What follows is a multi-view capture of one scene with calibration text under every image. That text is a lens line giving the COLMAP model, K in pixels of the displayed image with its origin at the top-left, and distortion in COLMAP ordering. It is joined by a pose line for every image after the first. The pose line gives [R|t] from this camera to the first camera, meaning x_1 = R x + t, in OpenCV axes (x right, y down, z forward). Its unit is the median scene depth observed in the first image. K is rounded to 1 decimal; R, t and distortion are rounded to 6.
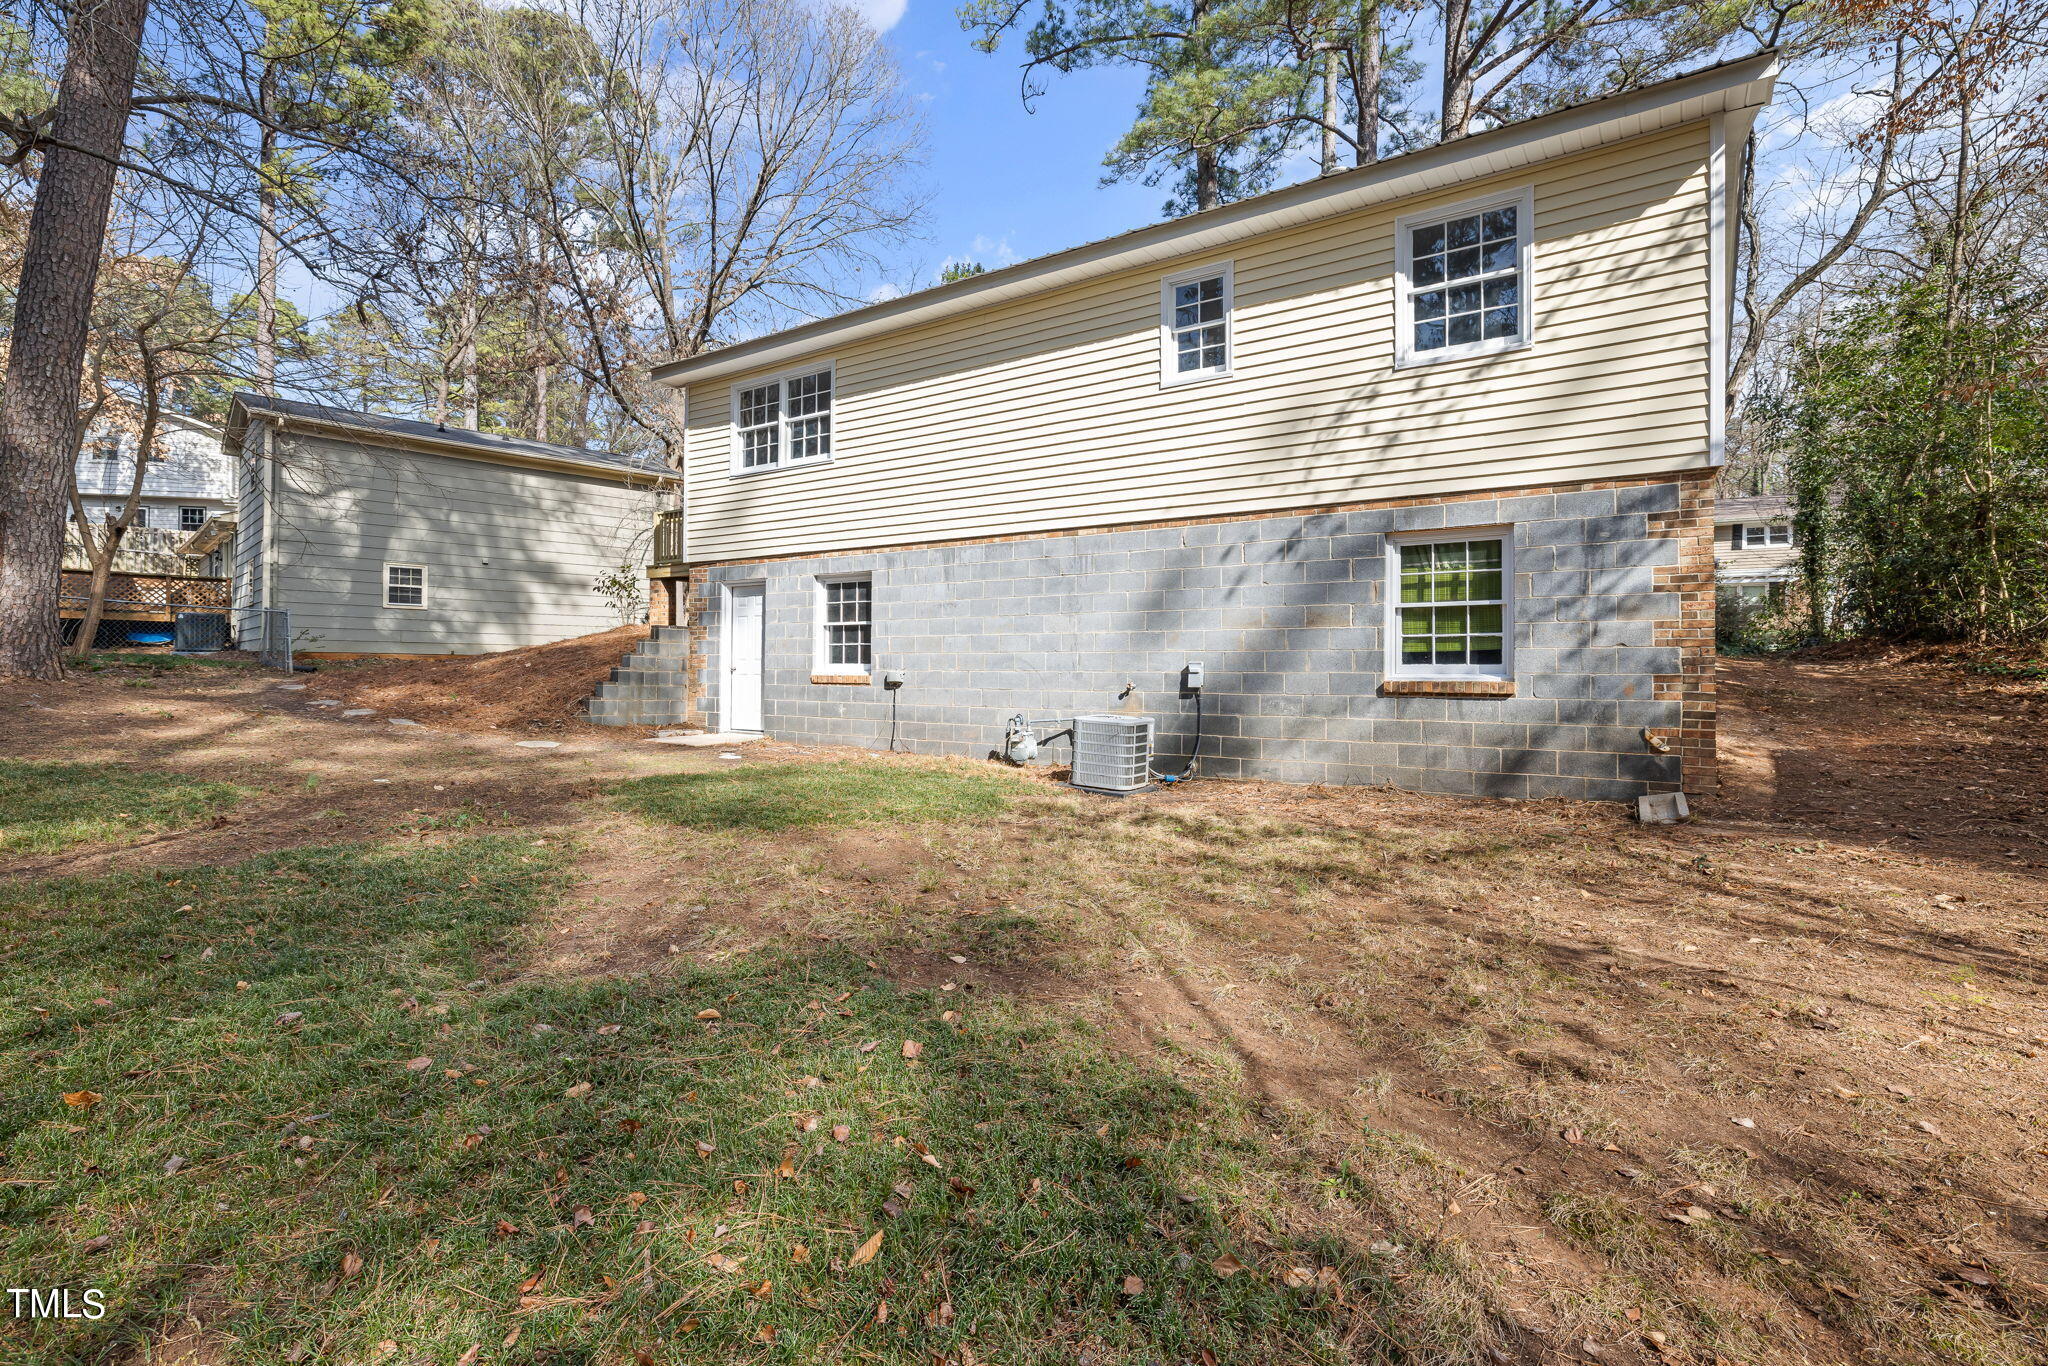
lens RADIAL K [[990.6, 0, 1014.7], [0, 990.6, 650.3], [0, 0, 1]] dist [0.000397, -0.000552]
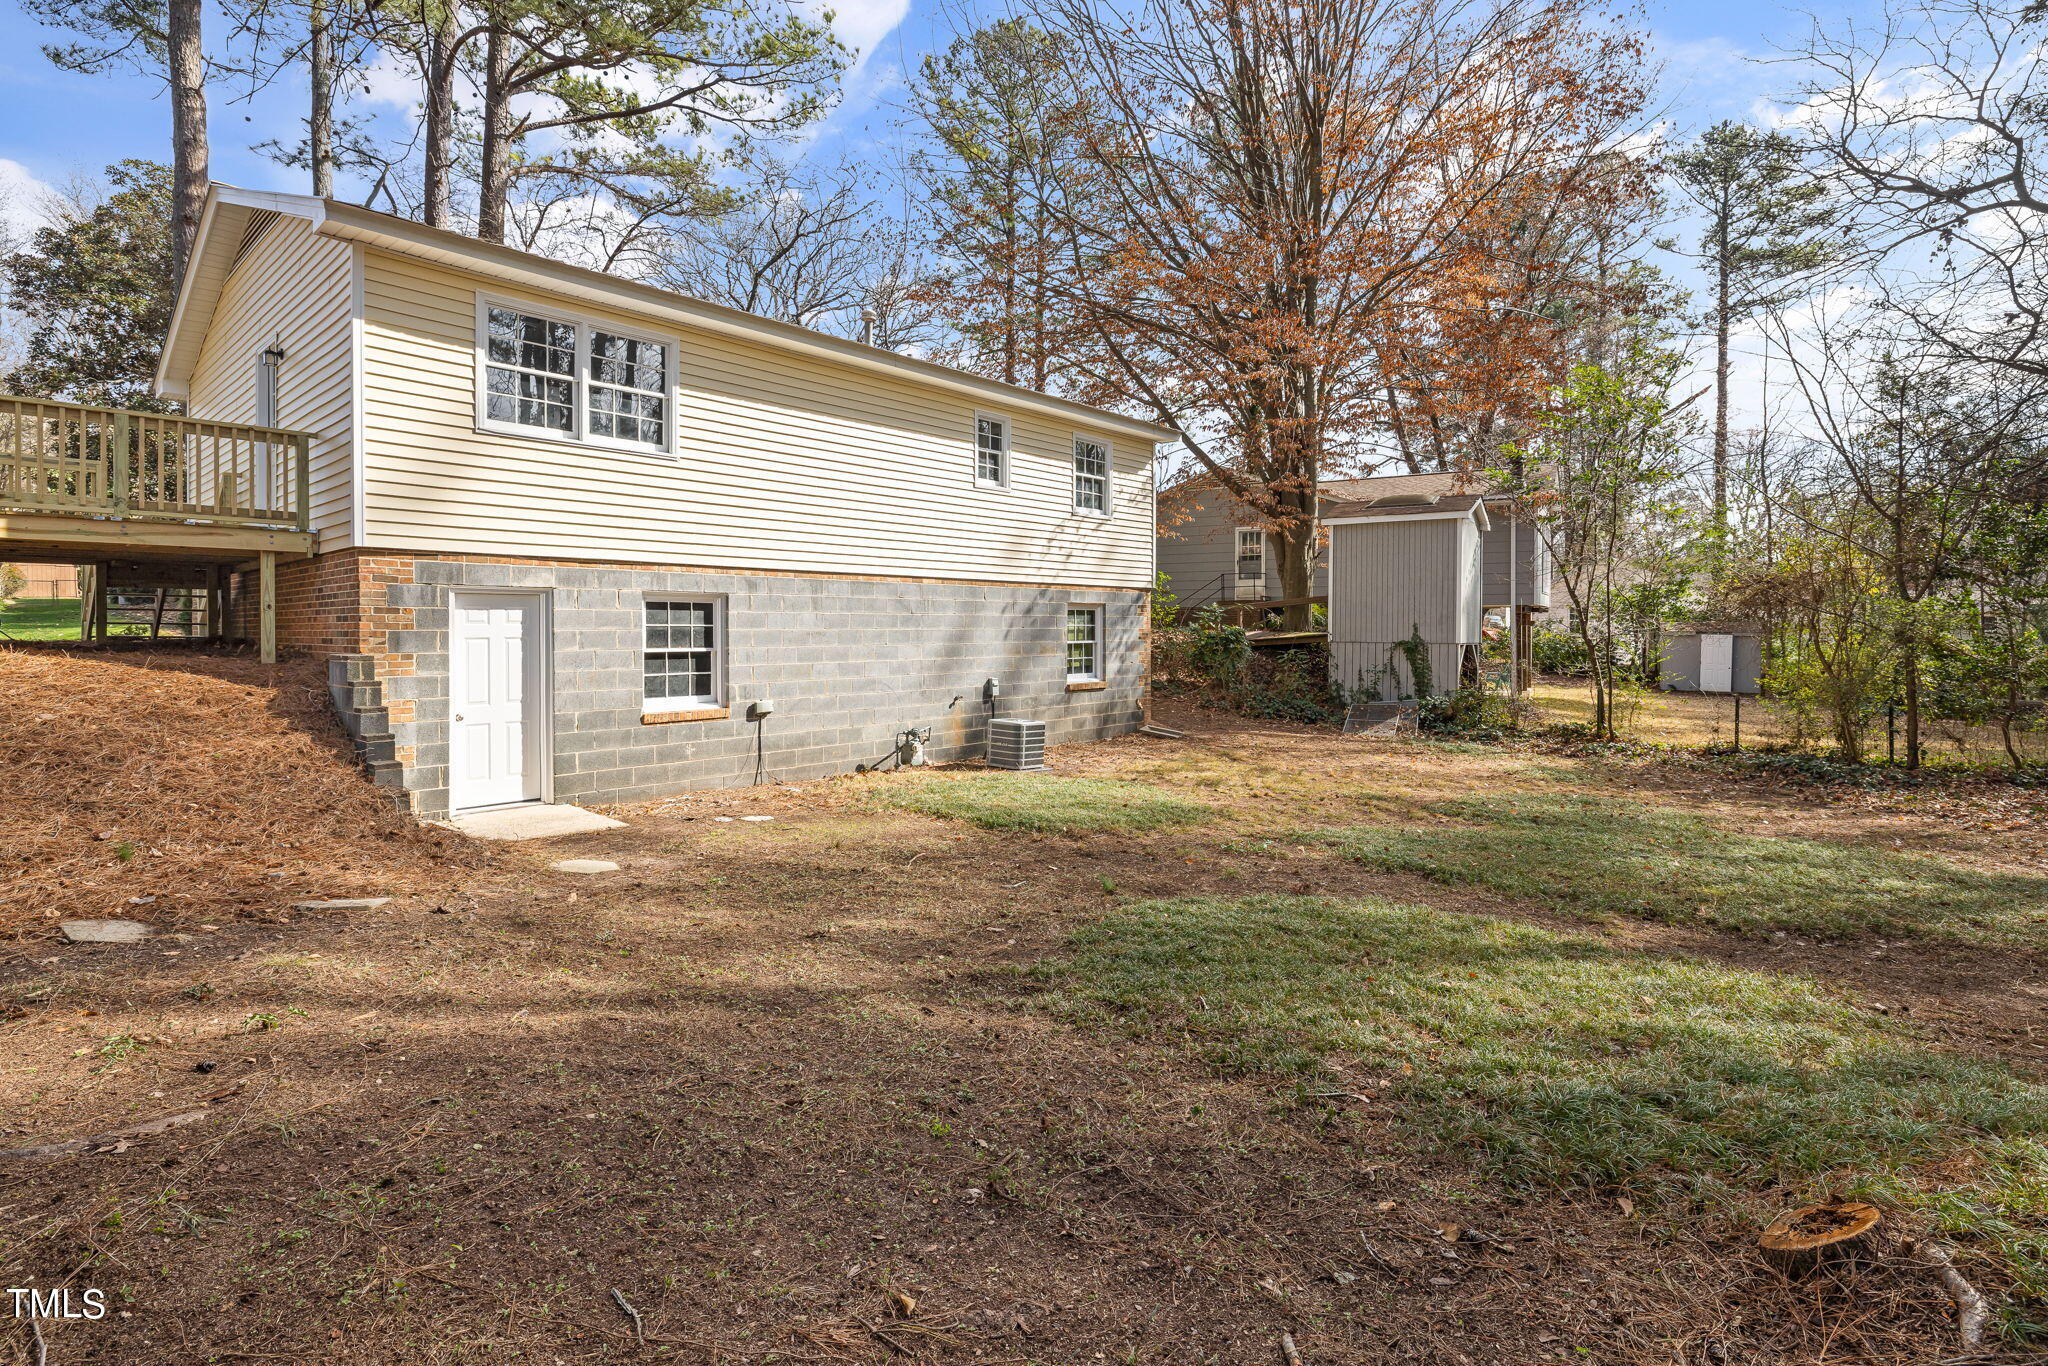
lens RADIAL K [[990.6, 0, 1014.7], [0, 990.6, 650.3], [0, 0, 1]] dist [0.000397, -0.000552]
pose [[0.105029, -0.015911, 0.994342, -1.087150], [-0.001356, 0.999869, 0.016143, -0.045176], [-0.994468, -0.003044, 0.104994, 0.681116]]
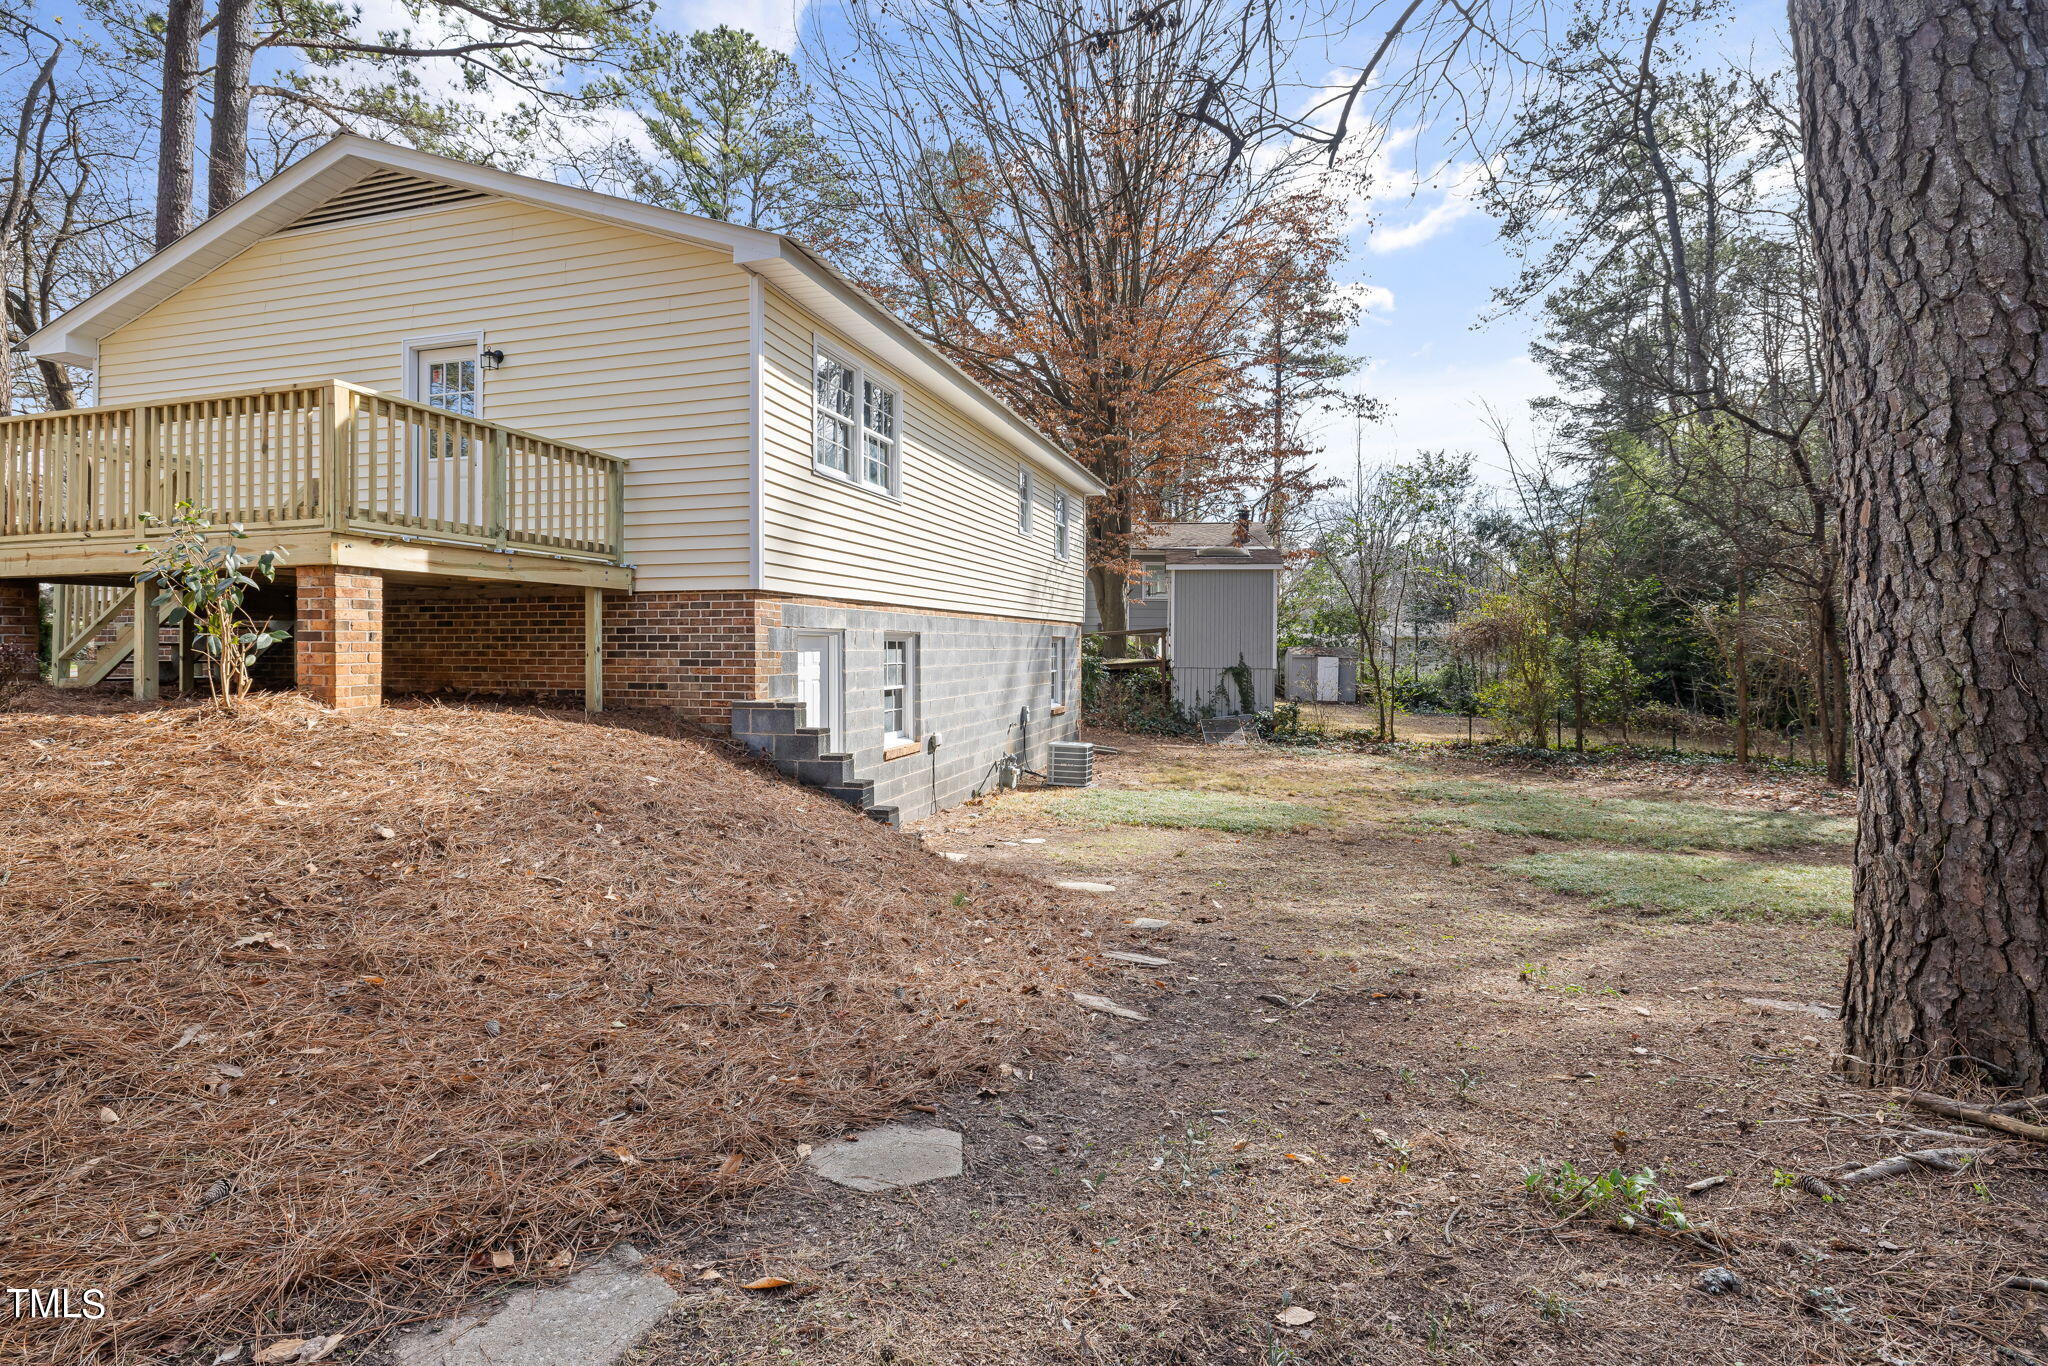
lens RADIAL K [[990.6, 0, 1014.7], [0, 990.6, 650.3], [0, 0, 1]] dist [0.000397, -0.000552]
pose [[-0.330372, -0.000952, 0.943850, -1.138650], [-0.004055, 0.999992, -0.000411, -0.066222], [-0.943842, -0.003964, -0.330373, 1.302842]]
